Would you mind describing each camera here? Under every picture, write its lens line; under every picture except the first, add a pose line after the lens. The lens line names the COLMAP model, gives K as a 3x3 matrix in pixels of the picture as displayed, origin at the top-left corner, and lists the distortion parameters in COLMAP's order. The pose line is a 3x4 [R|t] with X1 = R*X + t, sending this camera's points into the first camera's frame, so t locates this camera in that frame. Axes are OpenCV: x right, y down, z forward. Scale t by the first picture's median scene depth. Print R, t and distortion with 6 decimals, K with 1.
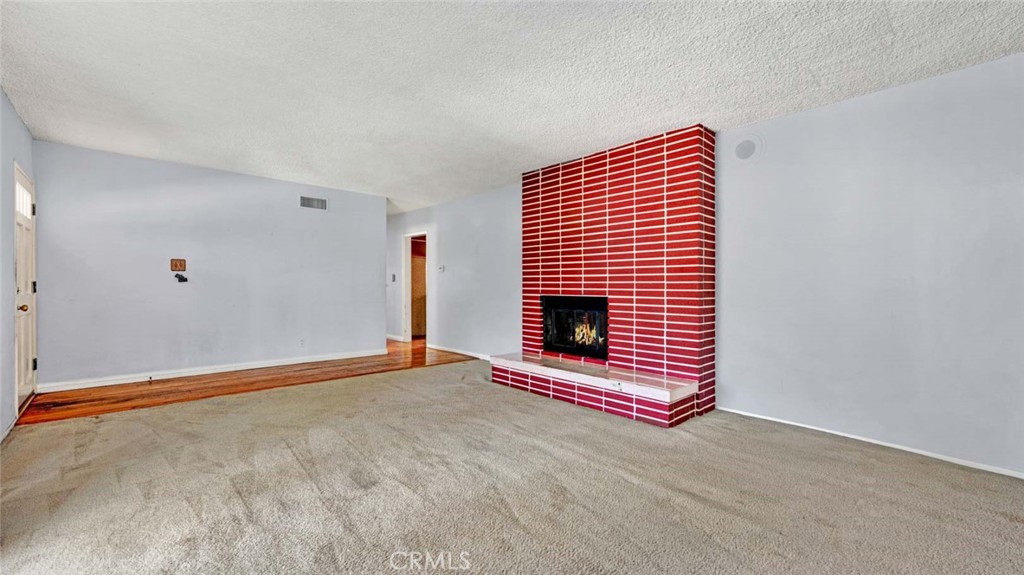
lens RADIAL K [[421.5, 0, 501.0], [0, 421.5, 286.4], [0, 0, 1]] dist [0.015824, -0.000751]
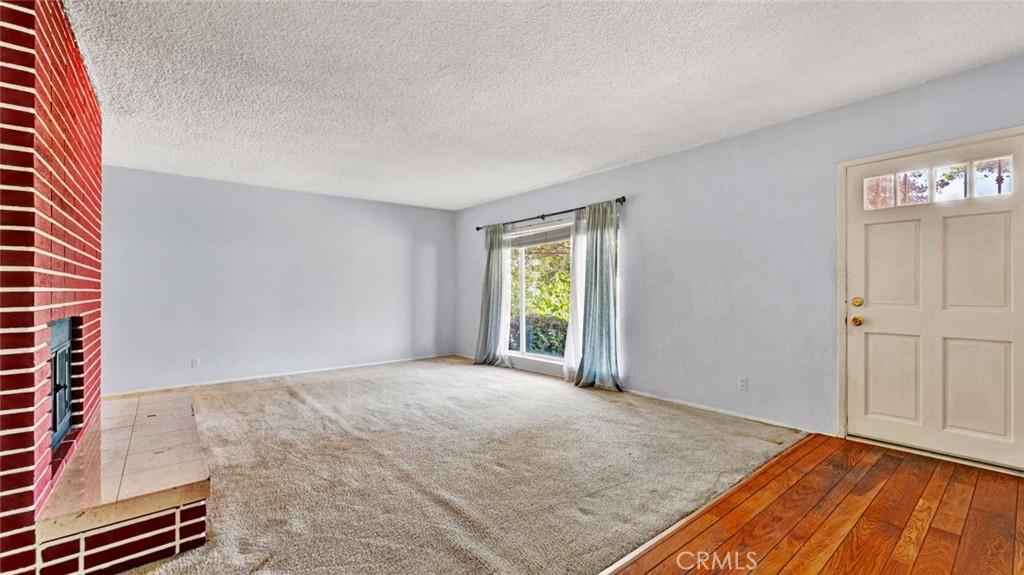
lens RADIAL K [[421.5, 0, 519.2], [0, 421.5, 286.3], [0, 0, 1]] dist [0.015824, -0.000751]
pose [[-0.999476, -0.004097, 0.032107, -0.513324], [-0.004253, 0.999979, -0.004789, -0.017373], [-0.032086, -0.004923, -0.999473, 2.195710]]
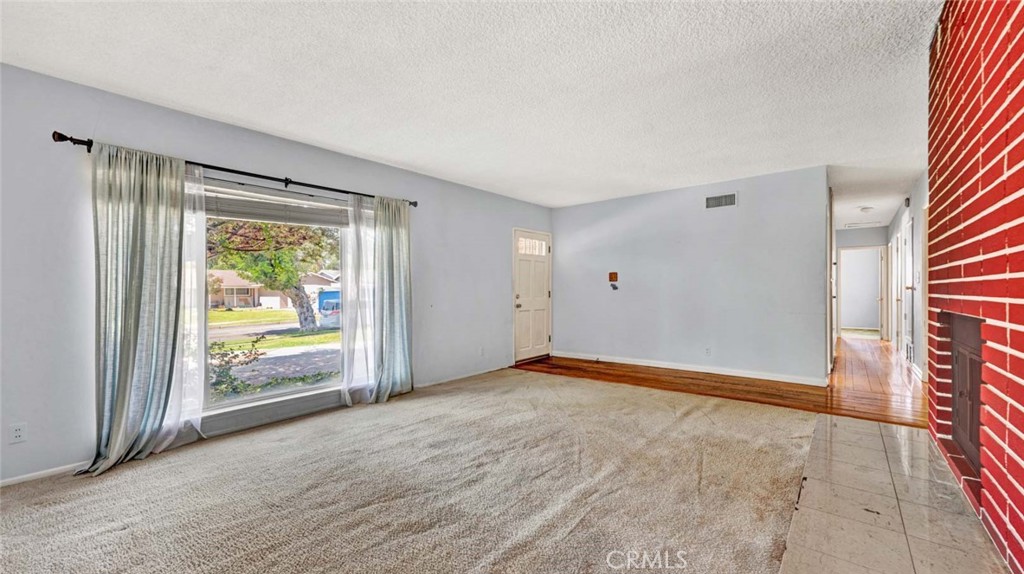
lens RADIAL K [[421.5, 0, 507.8], [0, 421.5, 292.4], [0, 0, 1]] dist [0.015824, -0.000751]
pose [[0.149387, -0.006063, -0.988760, 0.768260], [0.008503, 0.999952, -0.004847, 0.002247], [0.988742, -0.007683, 0.149431, 0.783234]]
